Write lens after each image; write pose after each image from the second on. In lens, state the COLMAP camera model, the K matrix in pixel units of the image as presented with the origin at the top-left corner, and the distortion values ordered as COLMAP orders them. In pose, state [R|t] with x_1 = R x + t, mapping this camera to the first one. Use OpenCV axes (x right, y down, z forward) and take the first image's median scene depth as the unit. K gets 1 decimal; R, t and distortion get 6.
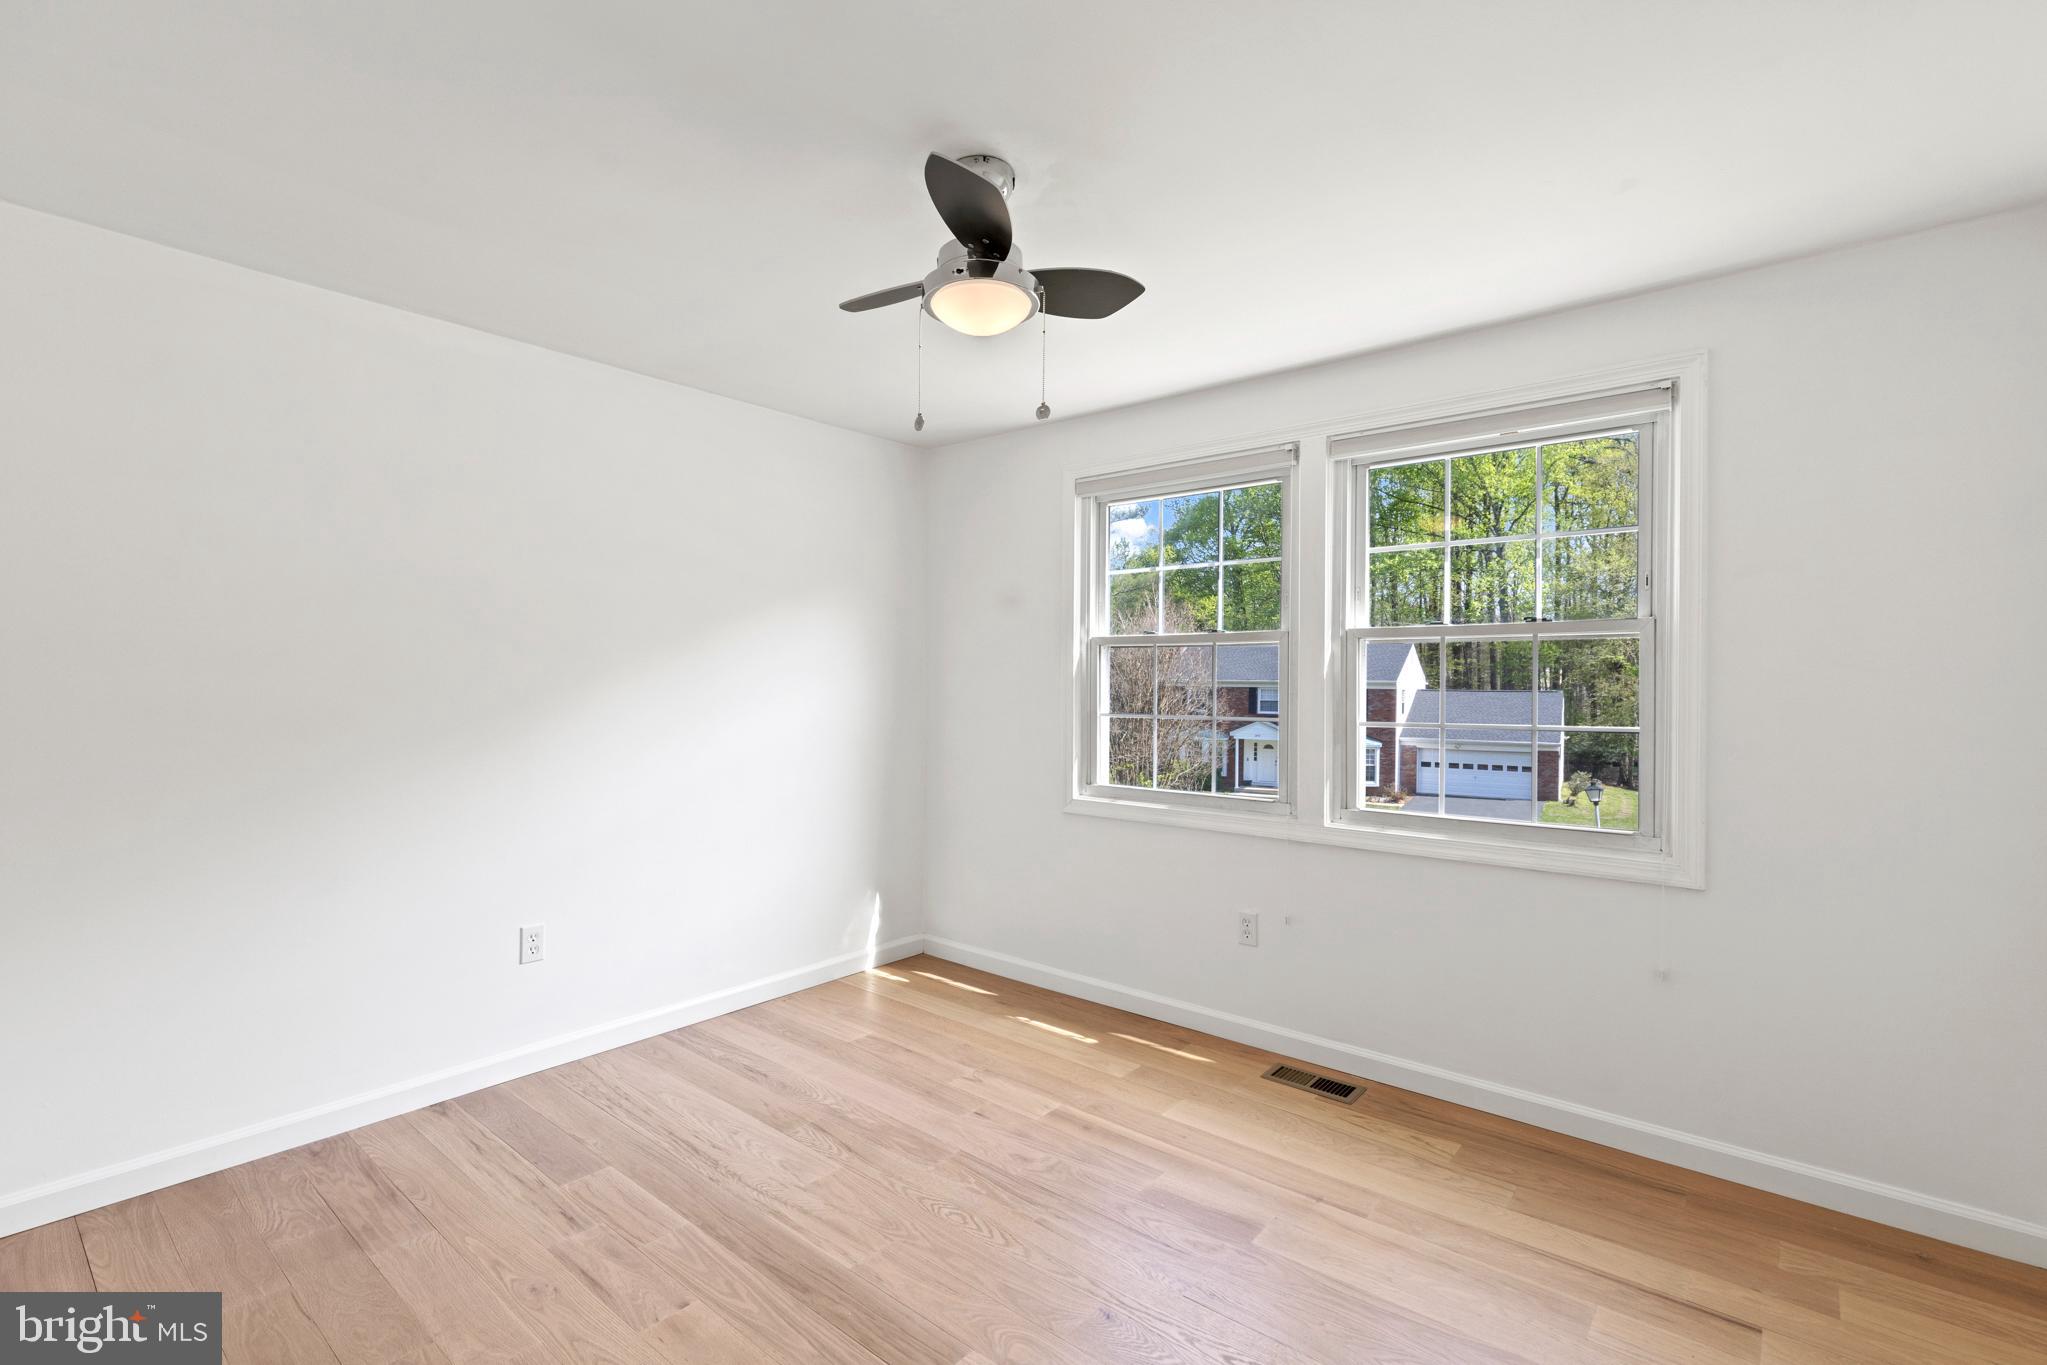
lens RADIAL K [[924.0, 0, 1026.9], [0, 924.0, 684.2], [0, 0, 1]] dist [0.001468, 0.000263]
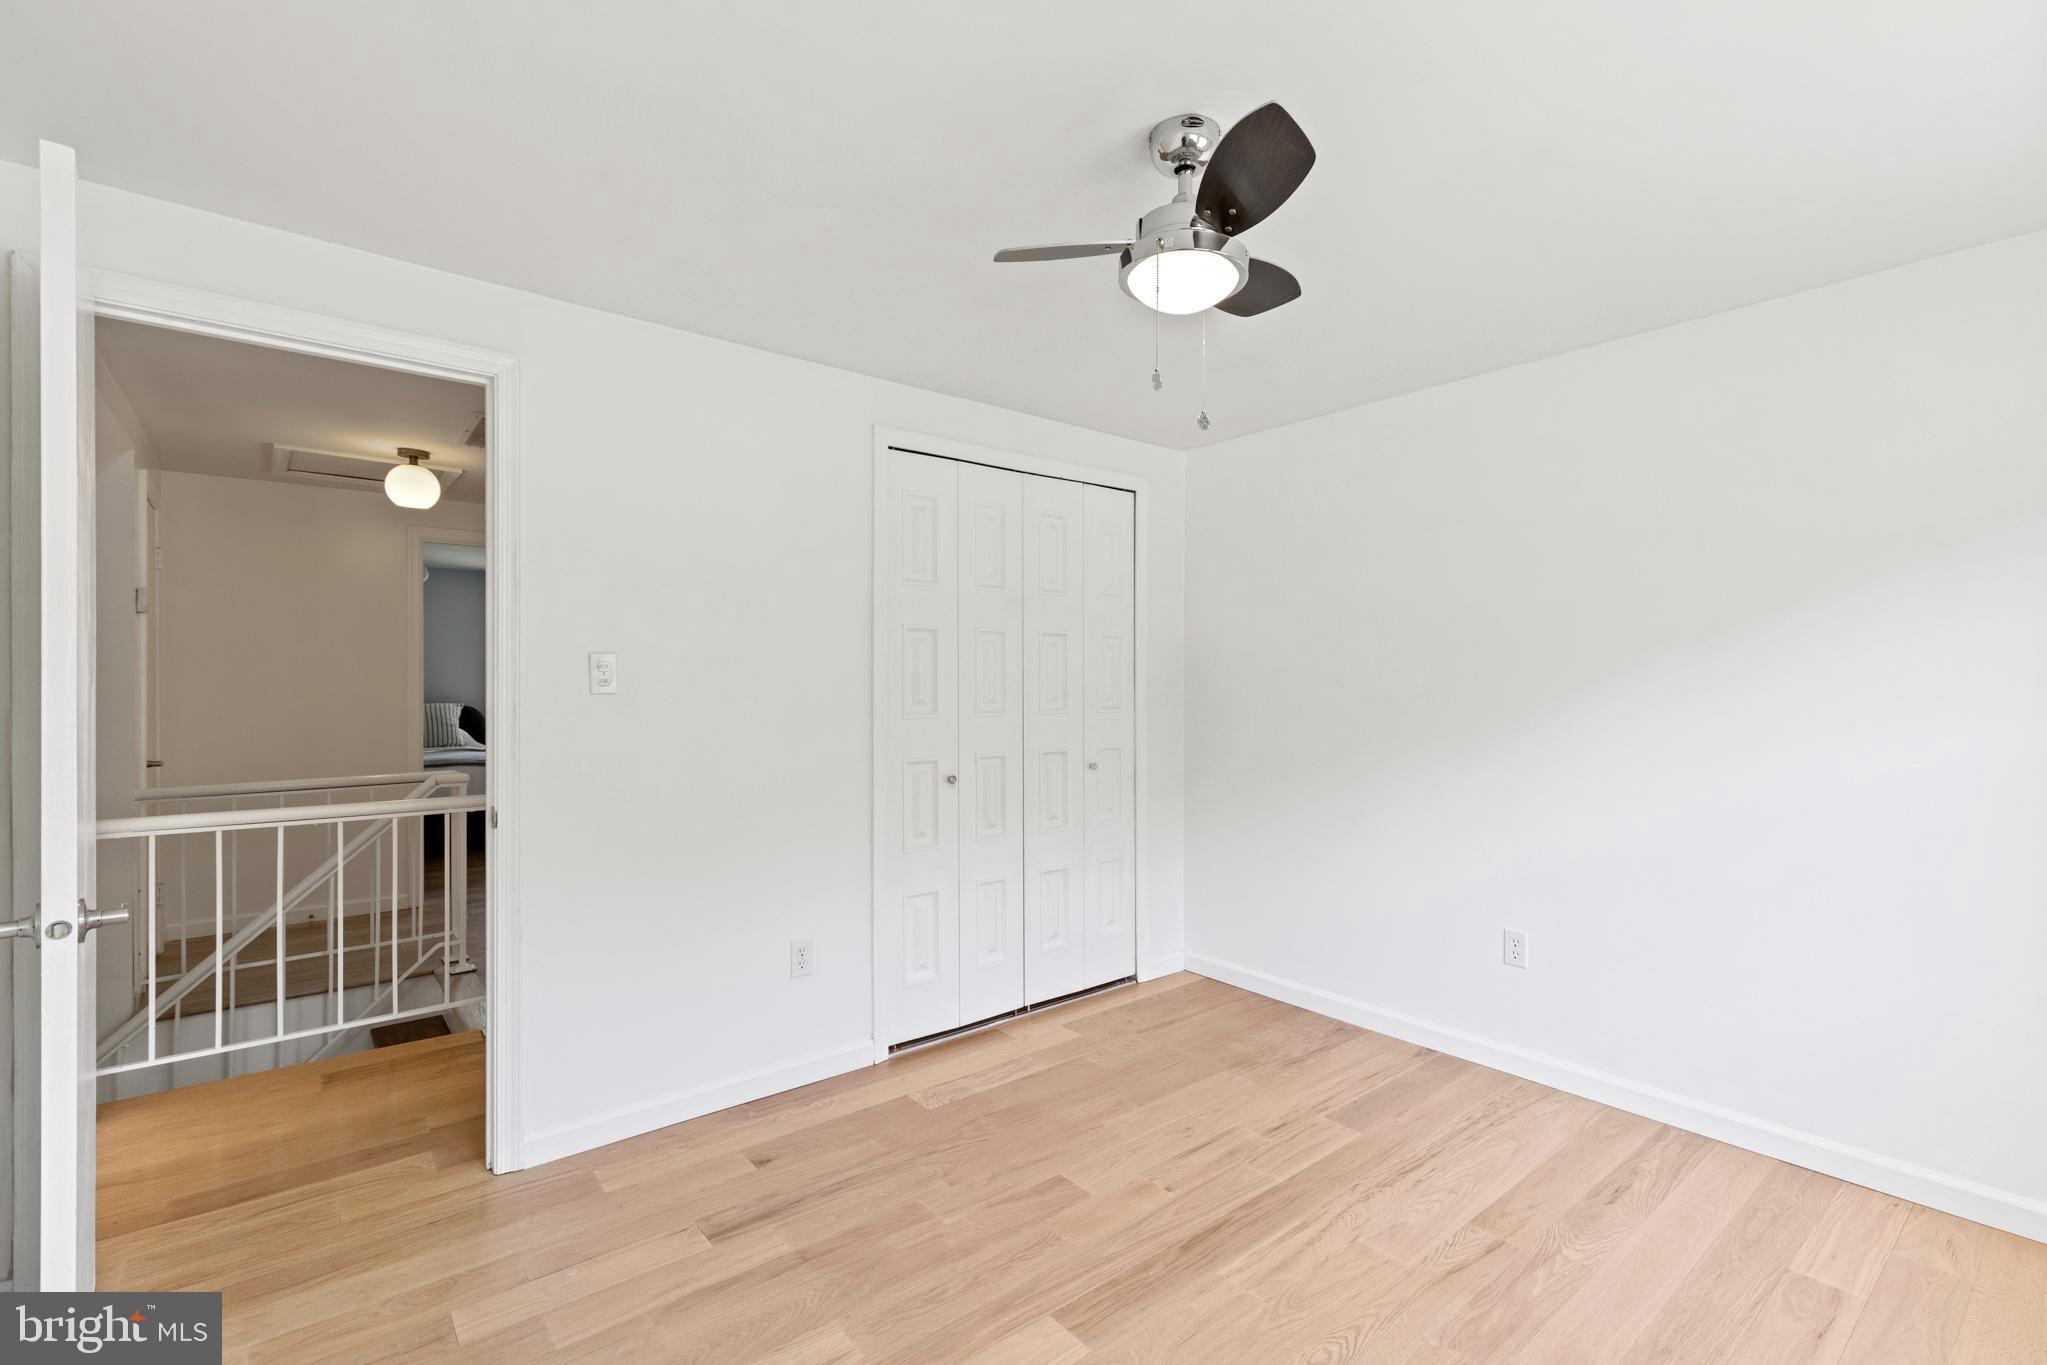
lens RADIAL K [[924.0, 0, 1026.9], [0, 924.0, 684.2], [0, 0, 1]] dist [0.001468, 0.000263]
pose [[-0.190815, 0.000458, -0.981626, 0.701427], [-0.004568, 0.999989, 0.001354, -0.011260], [0.981615, 0.004743, -0.190810, 0.819134]]
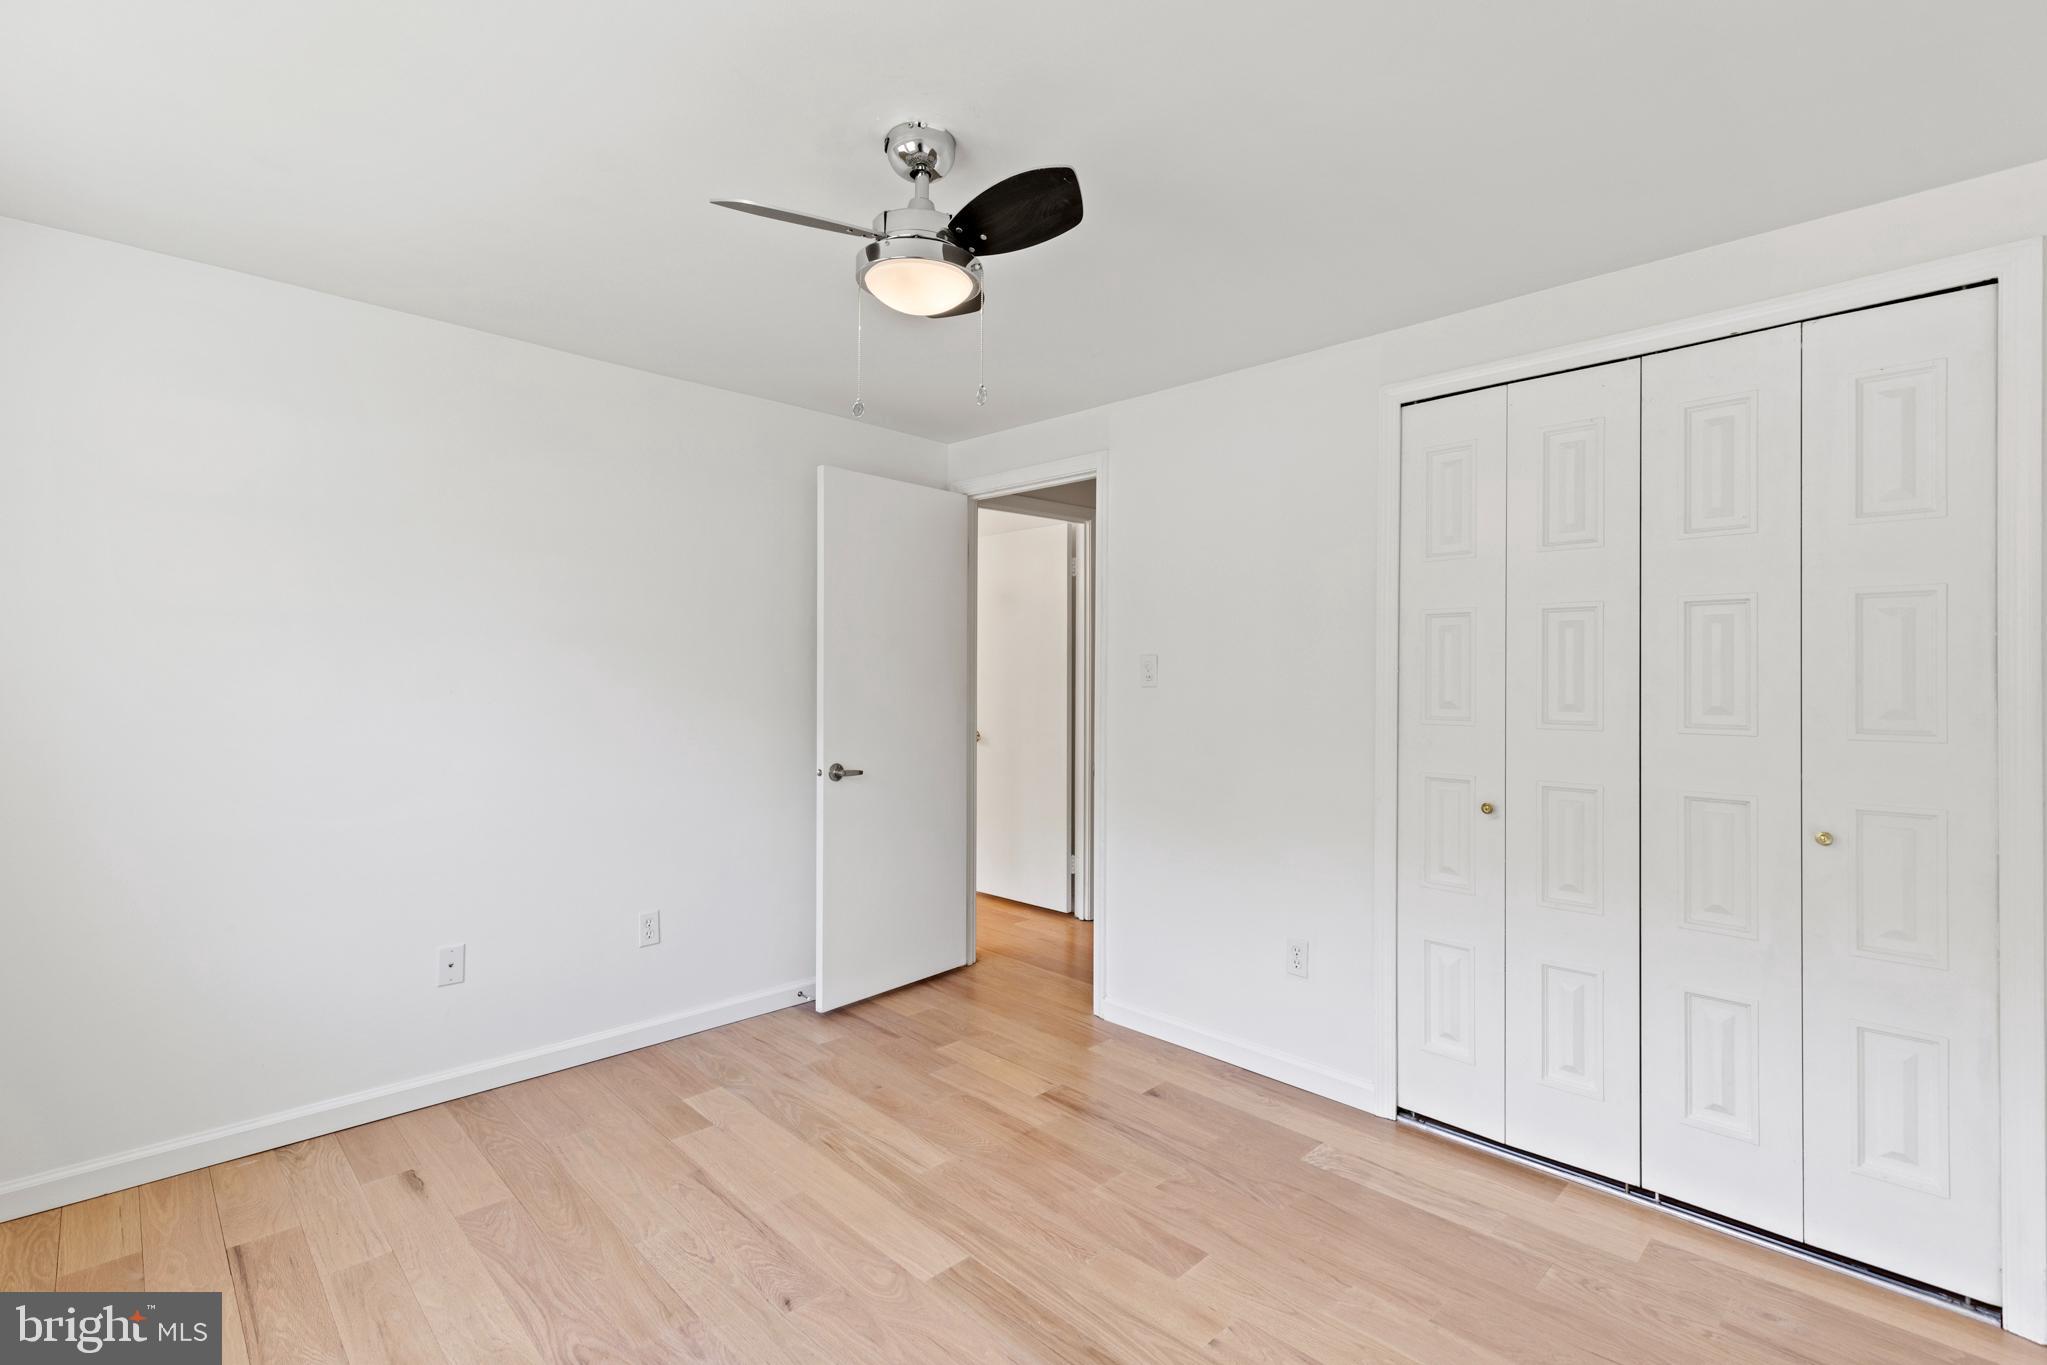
lens RADIAL K [[924.0, 0, 1026.9], [0, 924.0, 684.2], [0, 0, 1]] dist [0.001468, 0.000263]
pose [[-0.995460, -0.011527, 0.094480, -0.204130], [-0.010739, 0.999903, 0.008846, -0.011402], [-0.094573, 0.007792, -0.995487, 1.534967]]
